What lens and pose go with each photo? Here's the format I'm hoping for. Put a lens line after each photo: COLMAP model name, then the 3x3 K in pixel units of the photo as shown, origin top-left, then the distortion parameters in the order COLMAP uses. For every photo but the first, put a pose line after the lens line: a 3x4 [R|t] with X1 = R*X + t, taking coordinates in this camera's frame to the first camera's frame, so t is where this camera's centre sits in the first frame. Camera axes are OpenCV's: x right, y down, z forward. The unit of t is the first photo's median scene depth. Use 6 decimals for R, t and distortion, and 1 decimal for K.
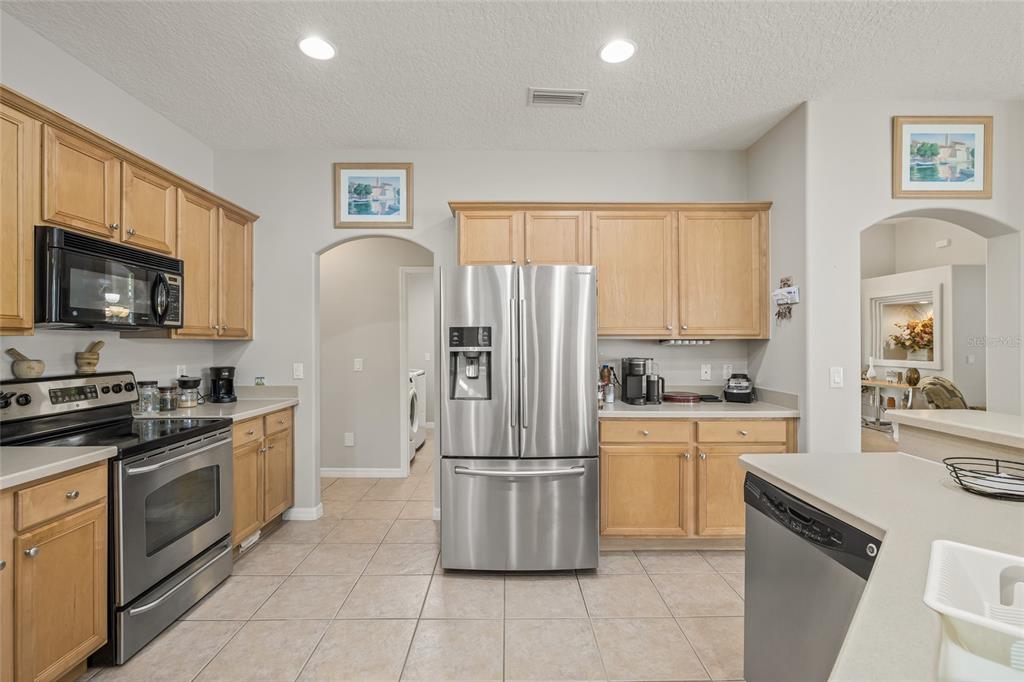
lens RADIAL K [[452.5, 0, 507.8], [0, 452.5, 341.0], [0, 0, 1]] dist [-0.008532, 0.000419]
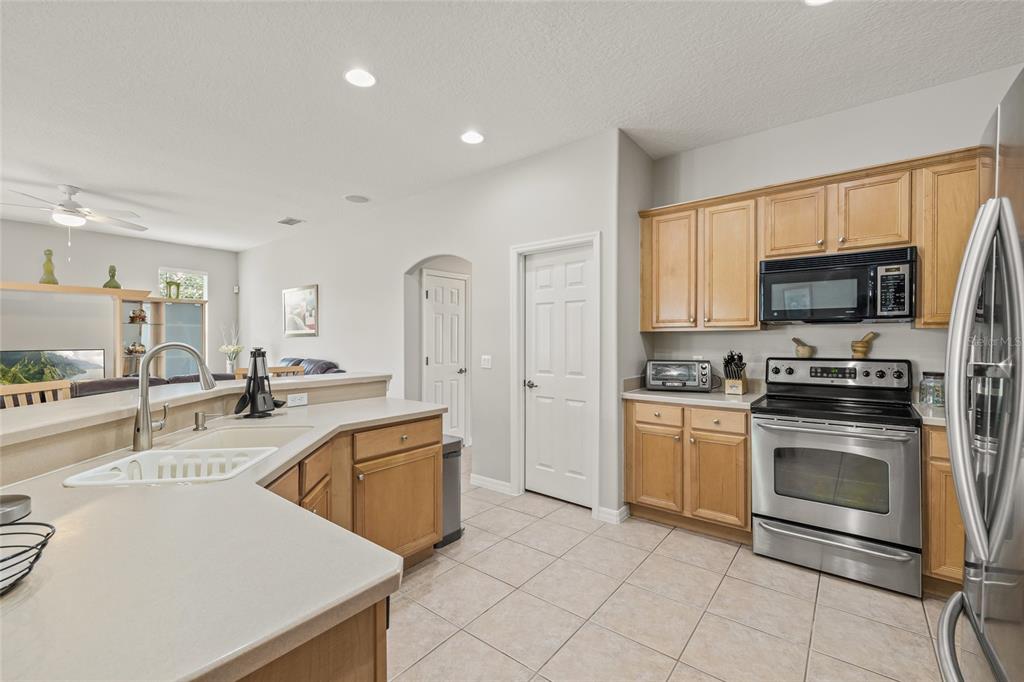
lens RADIAL K [[423.7, 0, 522.4], [0, 423.7, 342.6], [0, 0, 1]] dist [0.012658, -0.001888]
pose [[-0.613494, 0.005549, -0.789680, 0.443022], [0.005071, 0.999982, 0.003088, 0.016152], [0.789683, -0.002110, -0.613511, 0.791294]]
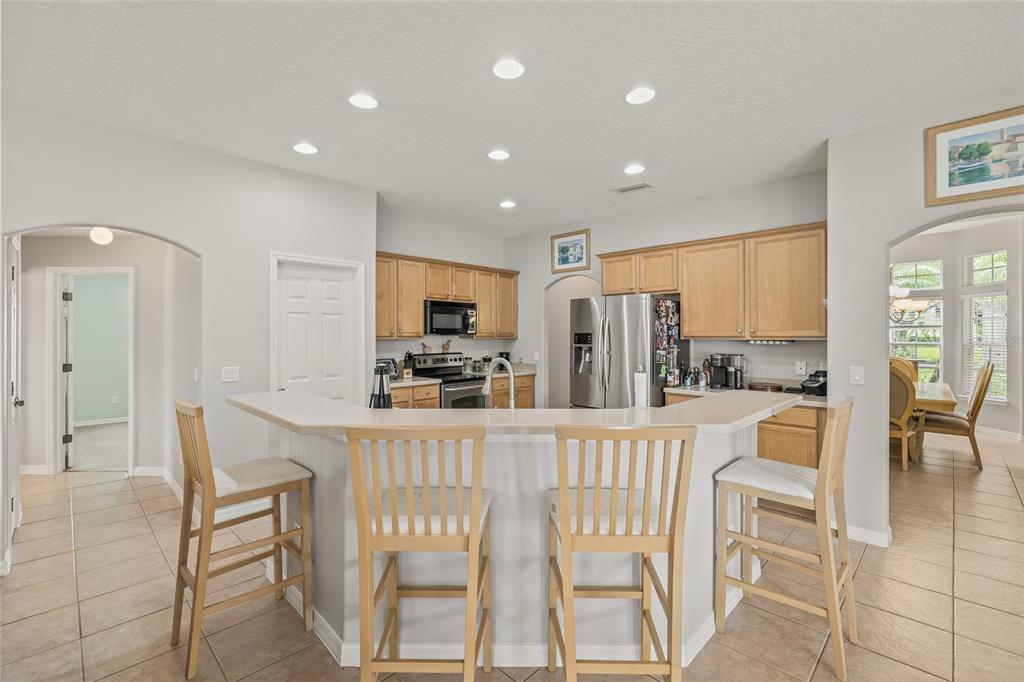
lens RADIAL K [[452.5, 0, 494.6], [0, 452.5, 340.5], [0, 0, 1]] dist [-0.008532, 0.000419]
pose [[0.686637, 0.008117, -0.726955, 0.841949], [0.004611, 0.999869, 0.015519, -0.026355], [0.726986, -0.014007, 0.686510, -0.407919]]
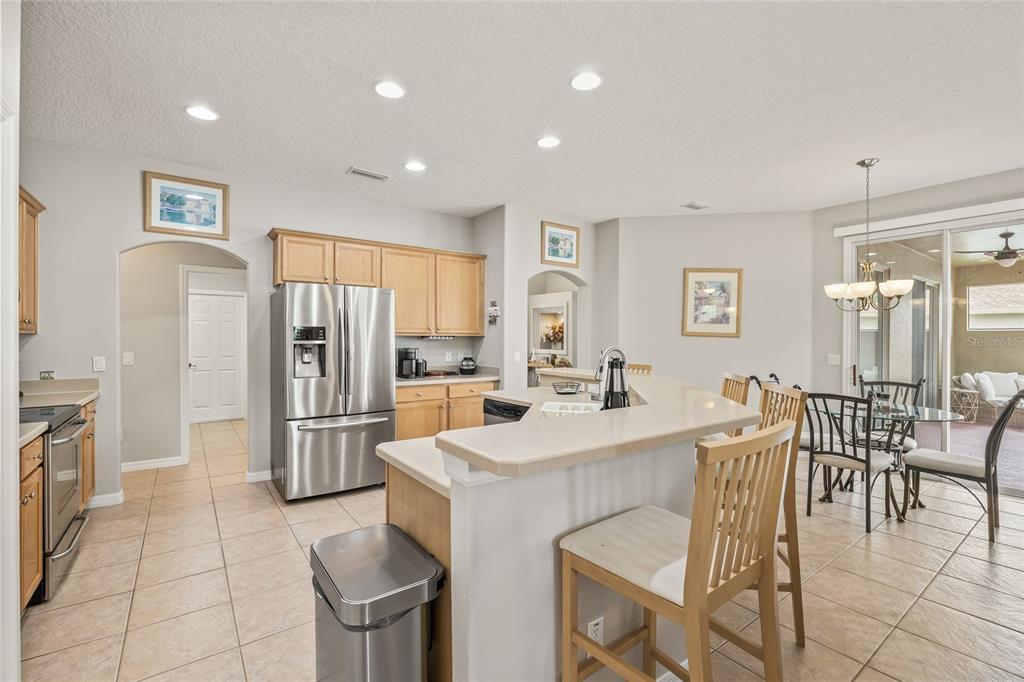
lens RADIAL K [[452.5, 0, 507.7], [0, 452.5, 339.2], [0, 0, 1]] dist [-0.008532, 0.000419]
pose [[0.814037, 0.001966, 0.580810, -0.347521], [-0.007158, 0.999952, 0.006647, -0.004812], [-0.580769, -0.009568, 0.814012, -0.447738]]
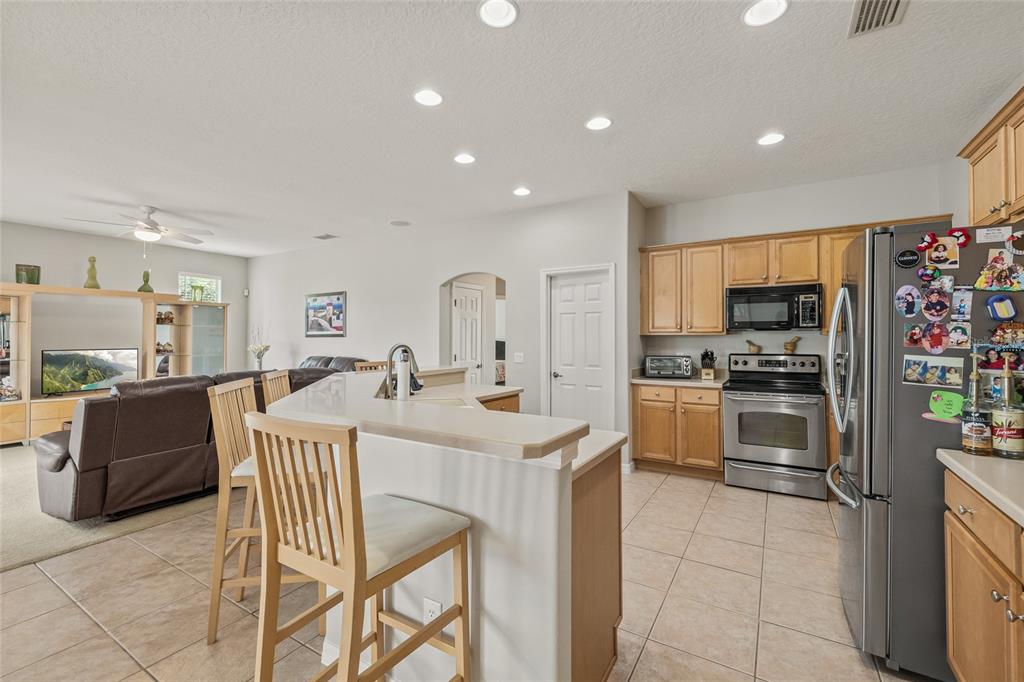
lens RADIAL K [[423.7, 0, 515.2], [0, 423.7, 334.7], [0, 0, 1]] dist [0.012658, -0.001888]
pose [[-0.522911, -0.007167, -0.852357, 0.918041], [0.004660, 0.999926, -0.011266, 0.005813], [0.852374, -0.009863, -0.522839, 0.766228]]
